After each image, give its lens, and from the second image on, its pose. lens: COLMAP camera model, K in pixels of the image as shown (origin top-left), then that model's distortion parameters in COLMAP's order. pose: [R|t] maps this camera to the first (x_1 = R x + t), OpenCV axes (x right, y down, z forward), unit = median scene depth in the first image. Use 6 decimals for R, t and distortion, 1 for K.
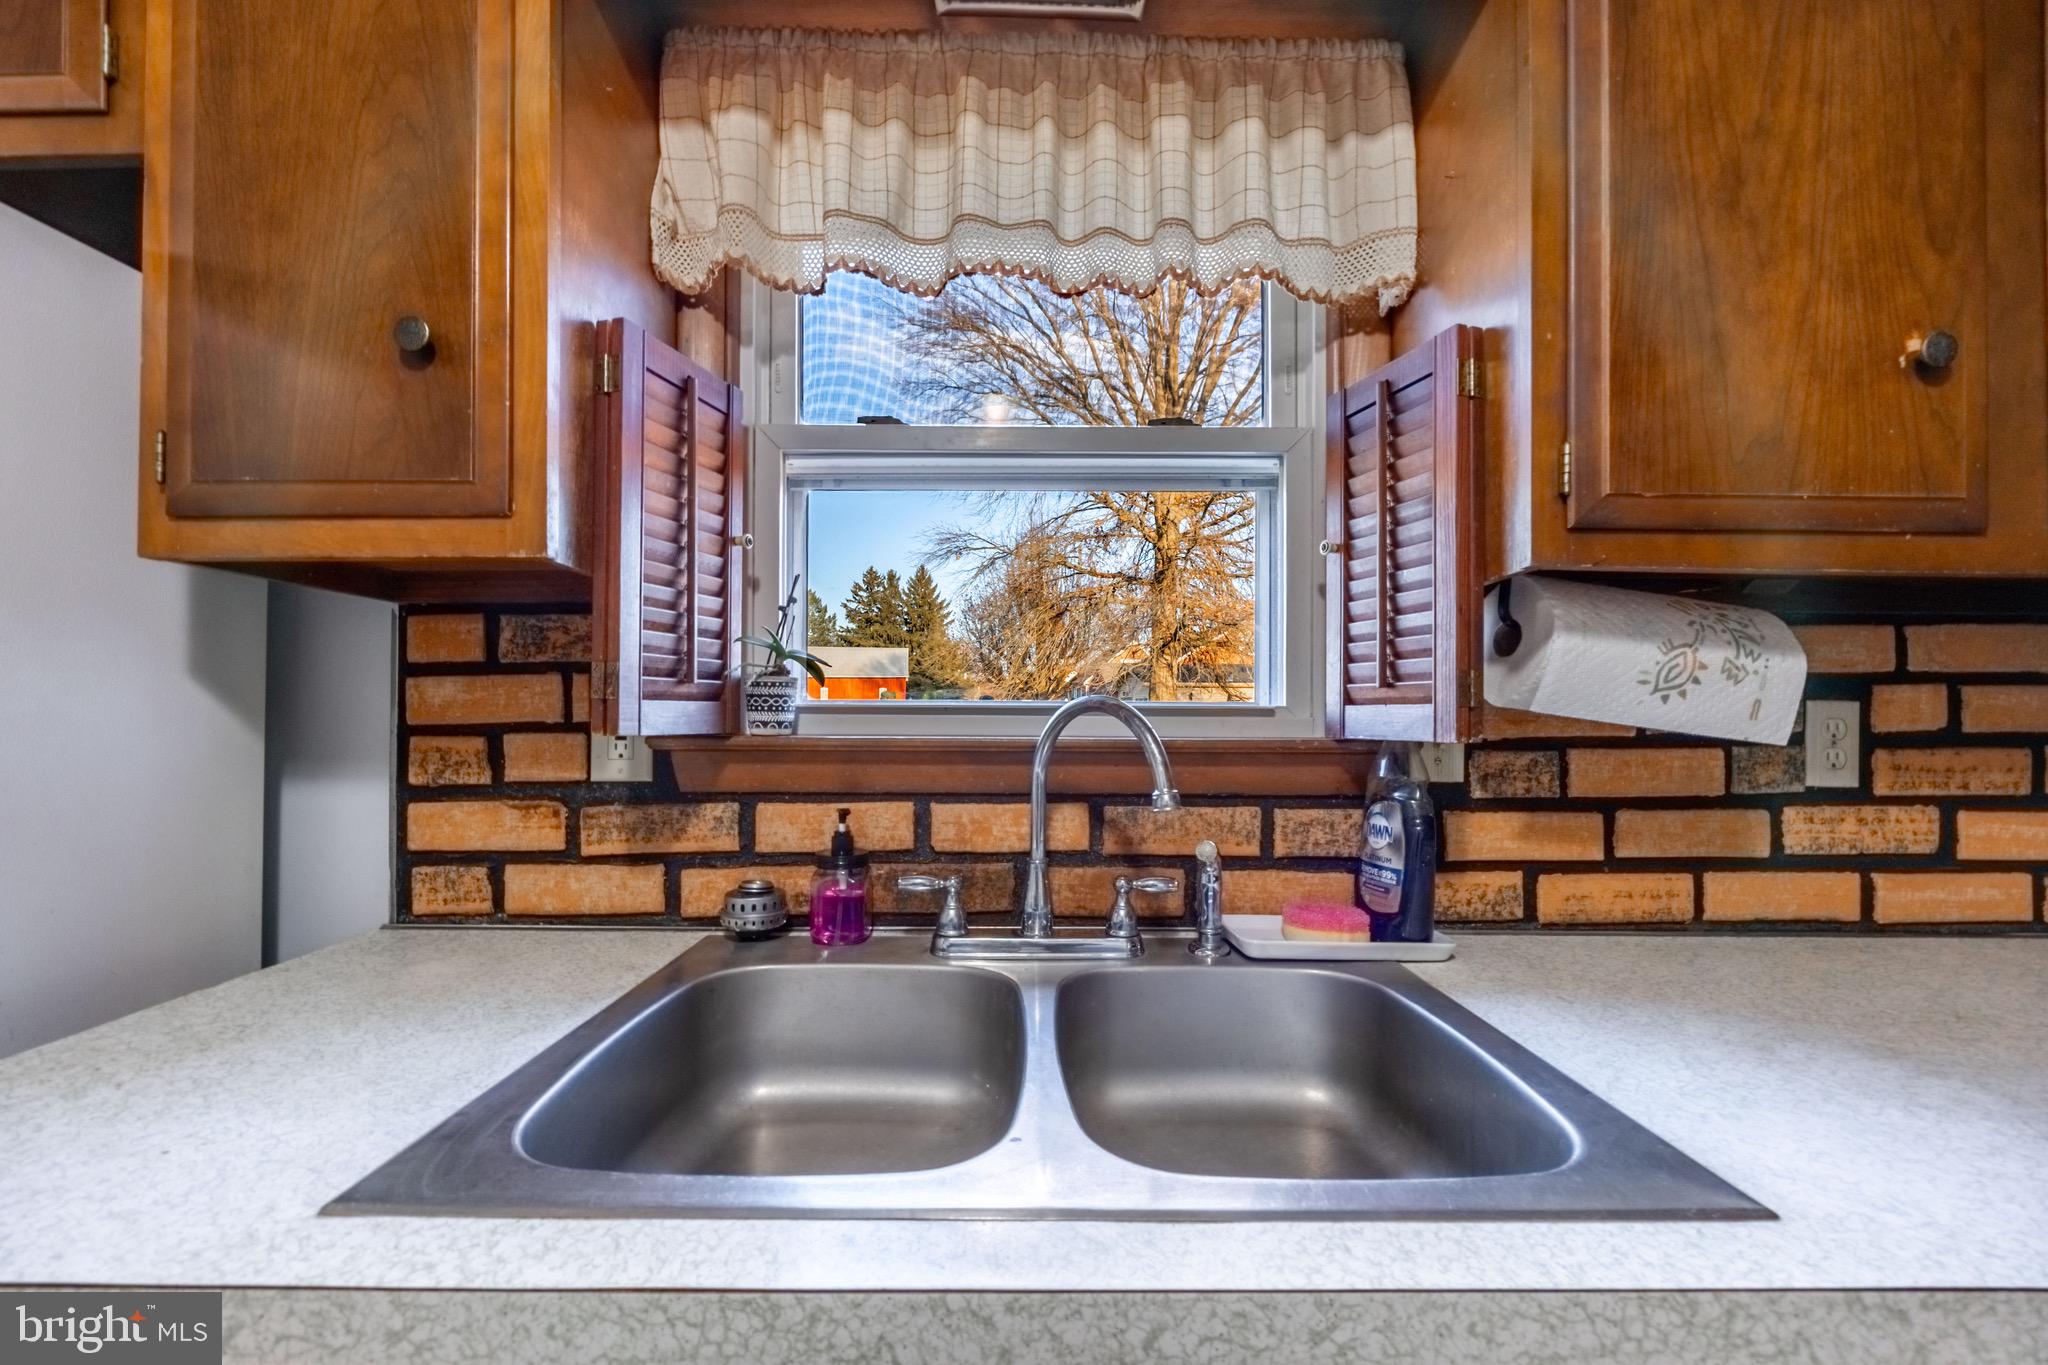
lens RADIAL K [[824.0, 0, 974.5], [0, 824.0, 691.0], [0, 0, 1]] dist [-0.001553, -0.000116]
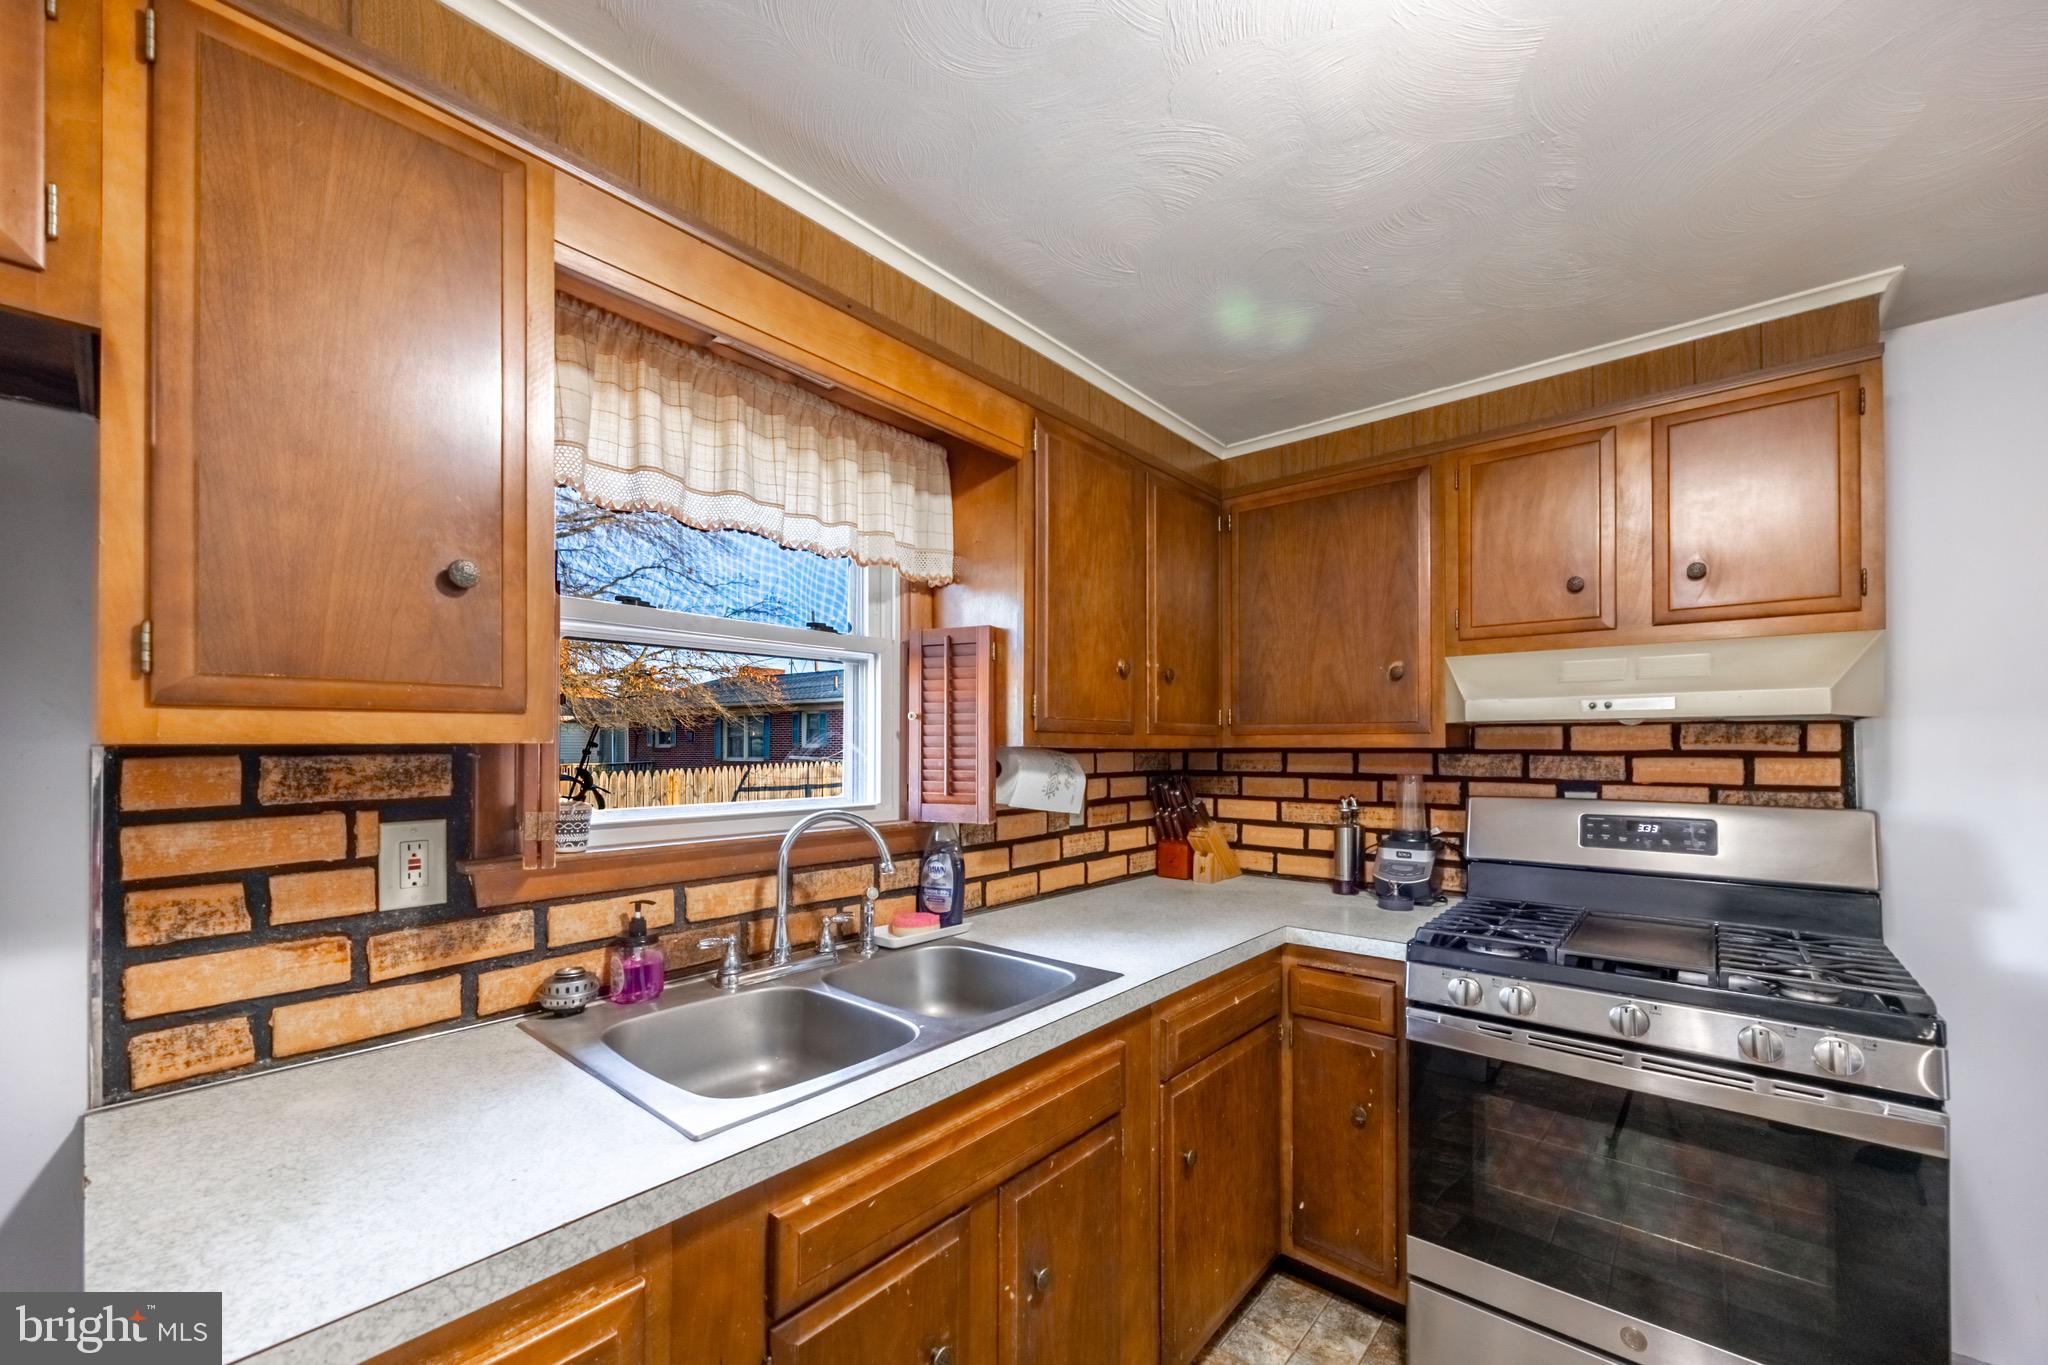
lens RADIAL K [[811.4, 0, 1040.3], [0, 811.4, 709.8], [0, 0, 1]] dist [-0.000721, -0.000099]
pose [[0.640061, 0.030509, 0.767718, -0.738878], [-0.012685, 0.999495, -0.029144, -0.134646], [-0.768219, 0.008915, 0.640125, -0.347602]]
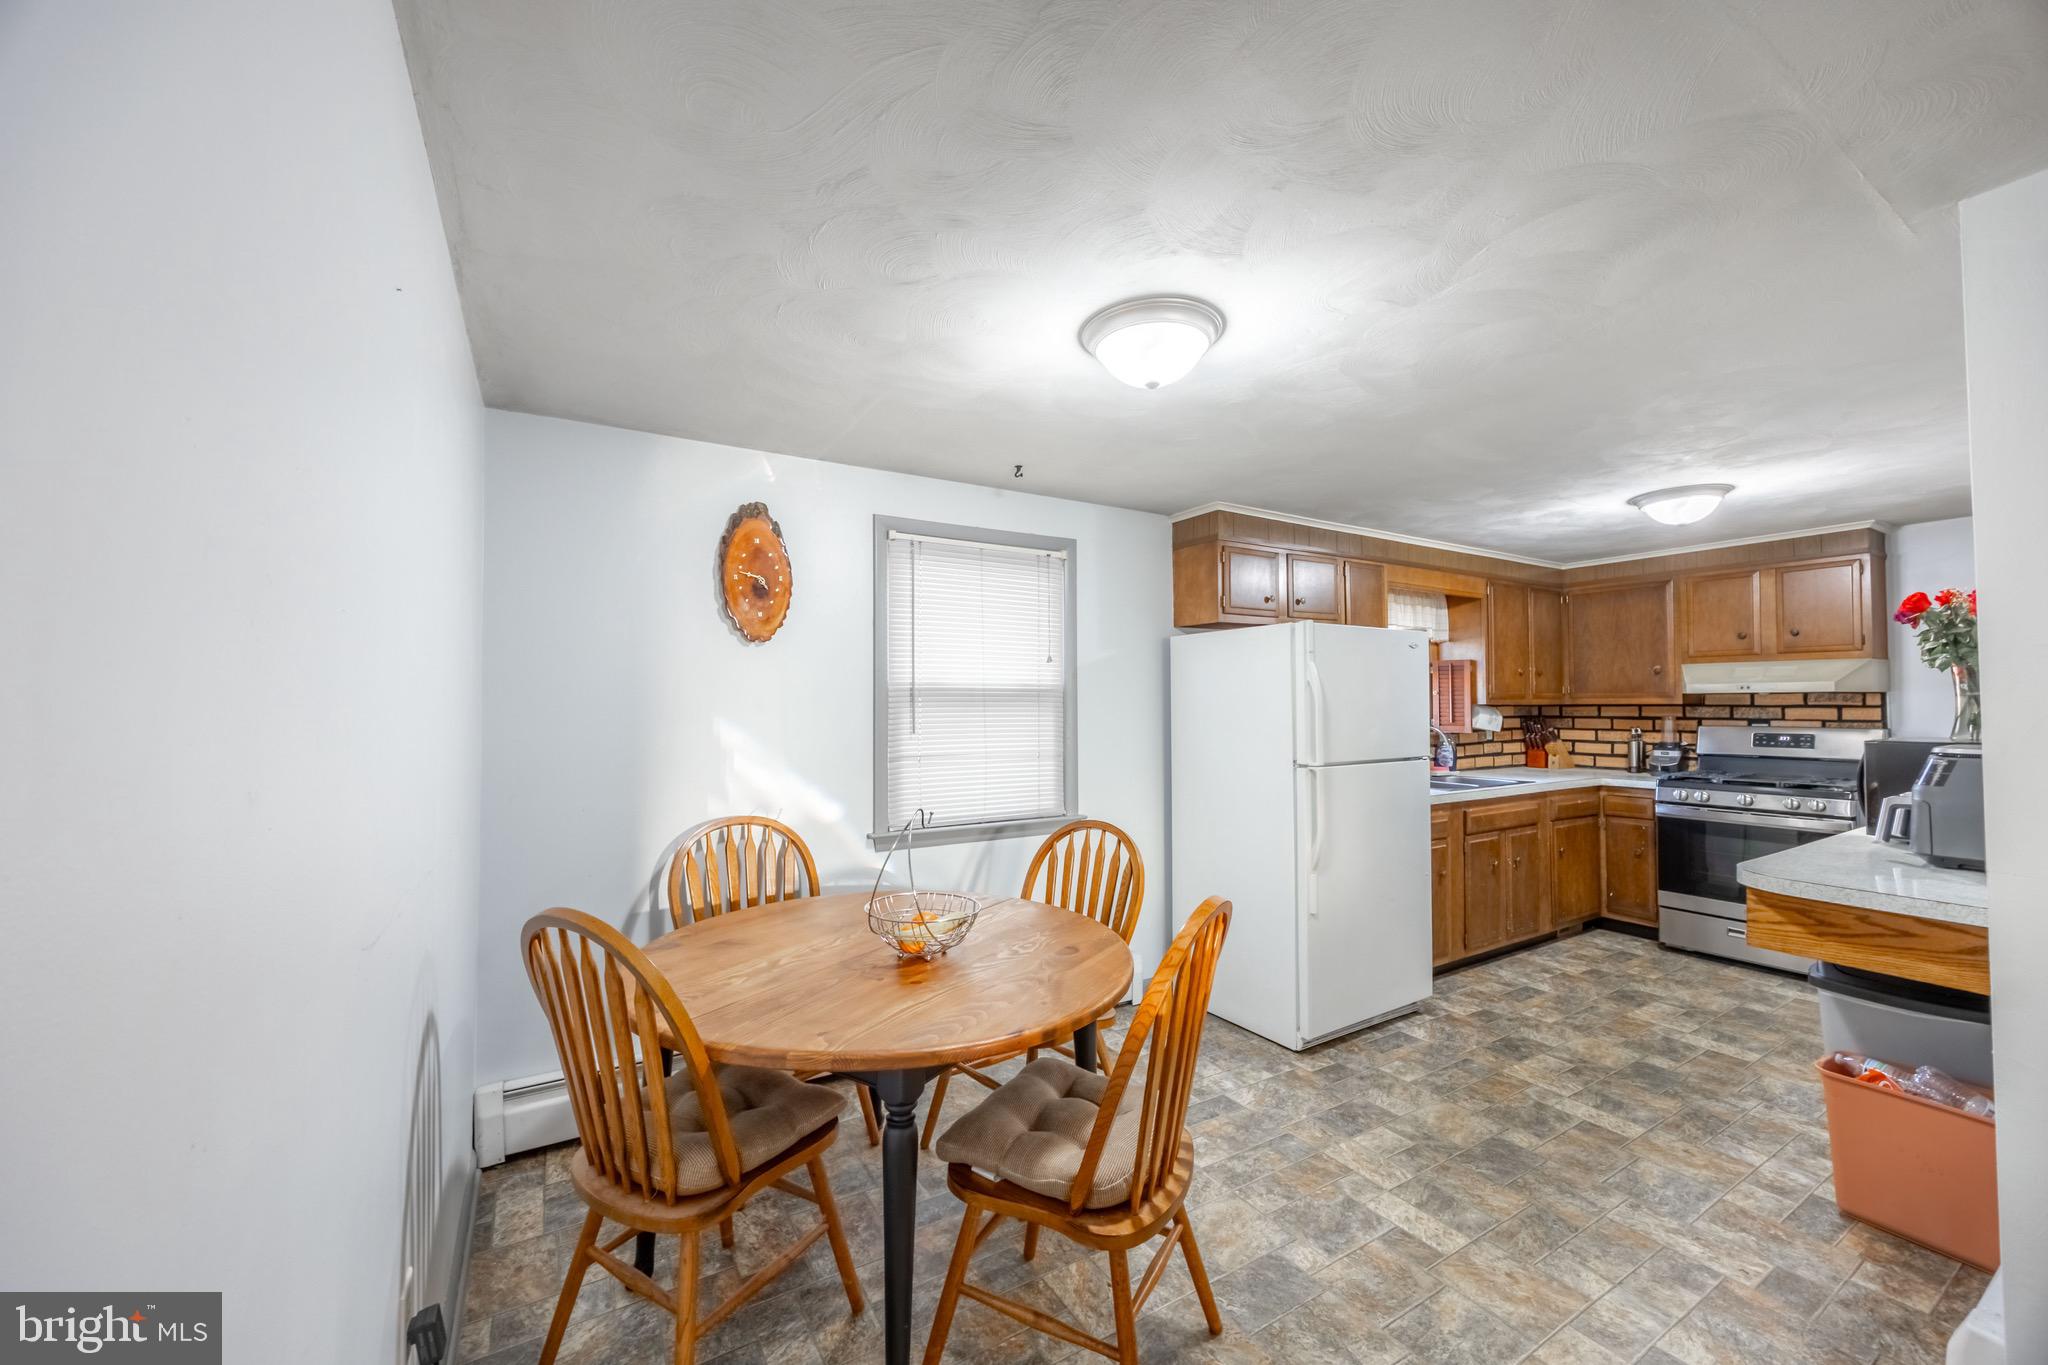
lens RADIAL K [[791.3, 0, 1025.5], [0, 791.3, 671.9], [0, 0, 1]] dist [-0.001789, -0.000266]
pose [[0.855939, 0.012571, 0.516924, -3.886097], [-0.002515, 0.999794, -0.020149, -0.191103], [-0.517071, 0.015946, 0.855794, -1.670411]]
